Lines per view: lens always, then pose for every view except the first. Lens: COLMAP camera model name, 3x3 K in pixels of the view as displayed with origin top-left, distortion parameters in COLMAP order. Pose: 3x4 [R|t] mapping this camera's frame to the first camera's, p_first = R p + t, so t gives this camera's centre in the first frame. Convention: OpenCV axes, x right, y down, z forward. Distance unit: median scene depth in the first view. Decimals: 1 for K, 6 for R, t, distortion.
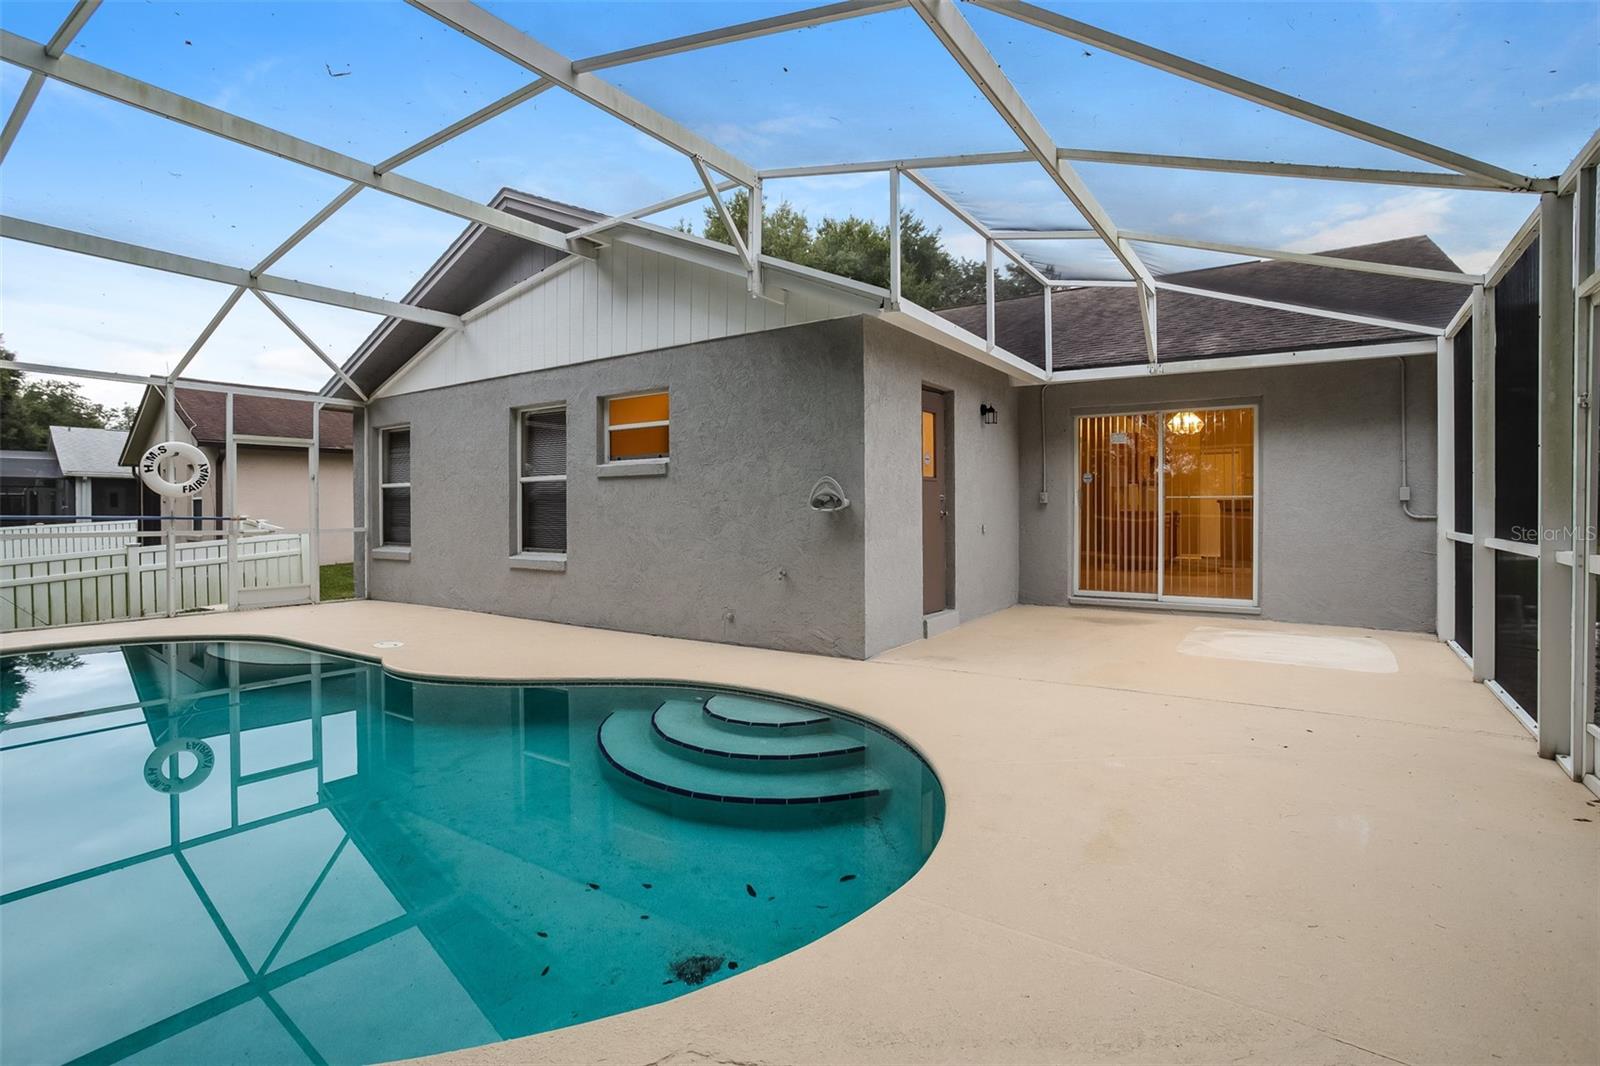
lens RADIAL K [[764.6, 0, 802.4], [0, 764.6, 508.3], [0, 0, 1]] dist [-0.018122, 0.000060]
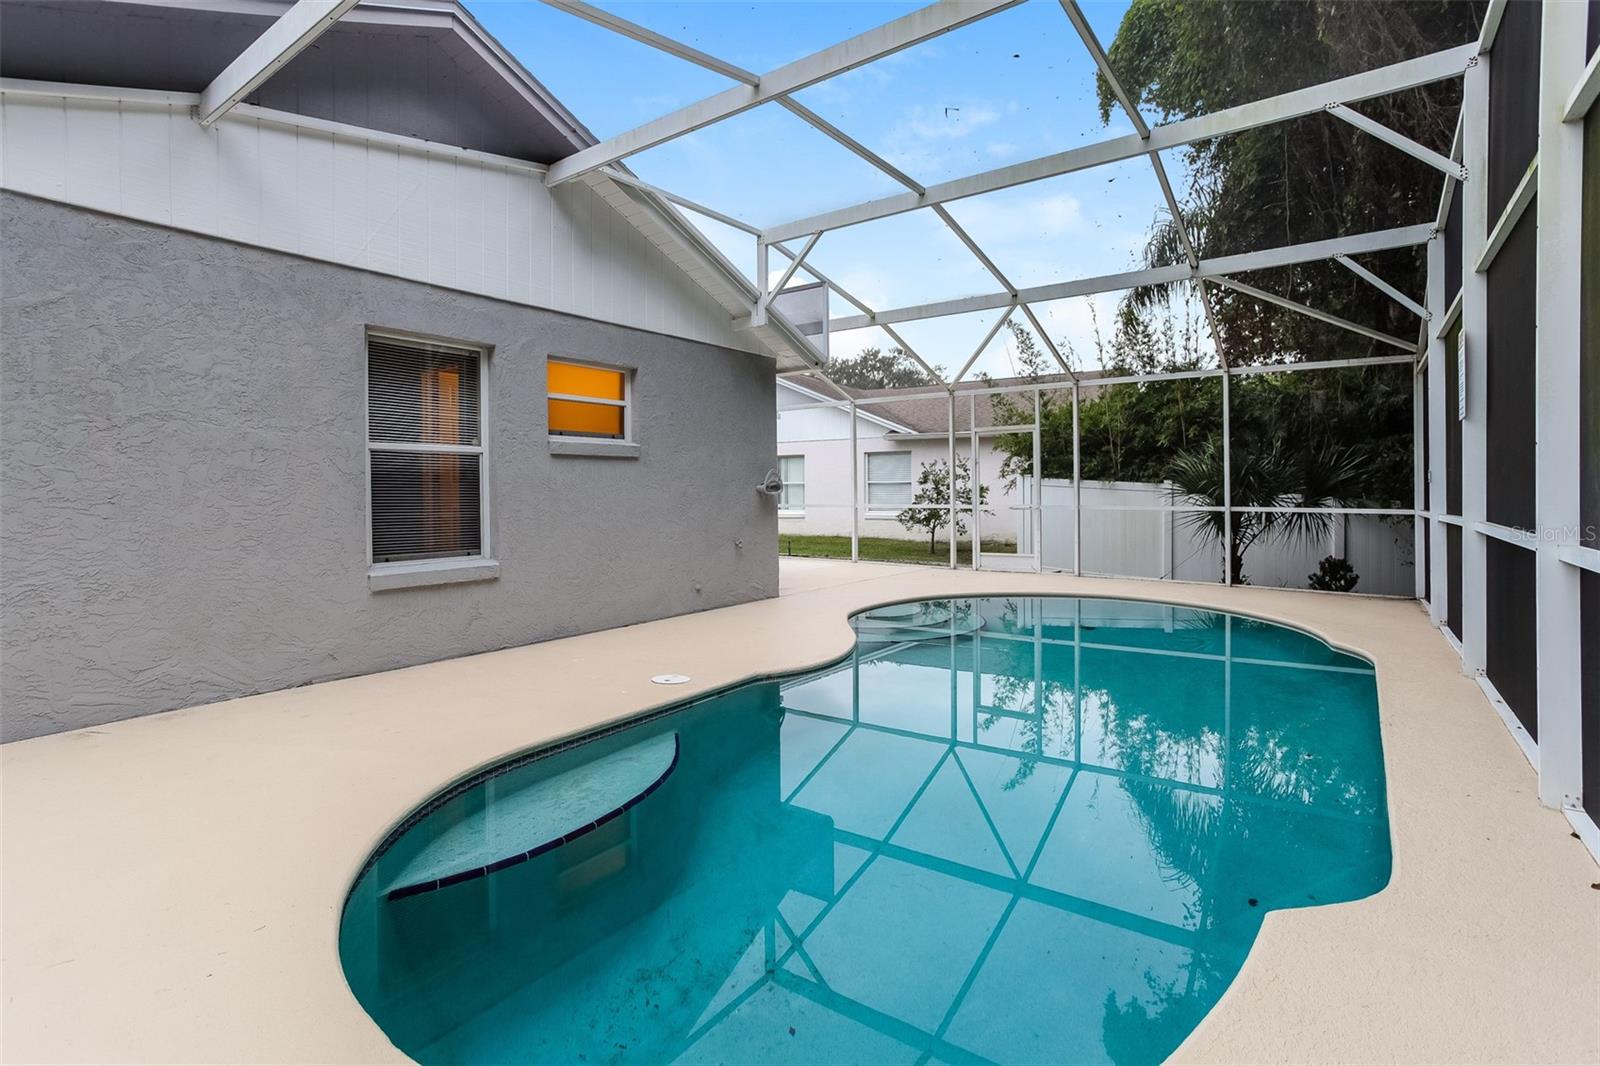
lens RADIAL K [[764.6, 0, 802.4], [0, 764.6, 508.3], [0, 0, 1]] dist [-0.018122, 0.000060]
pose [[0.034966, -0.018527, 0.999217, -1.058300], [0.003861, 0.999823, 0.018403, 0.002440], [-0.999381, 0.003214, 0.035031, 0.695006]]
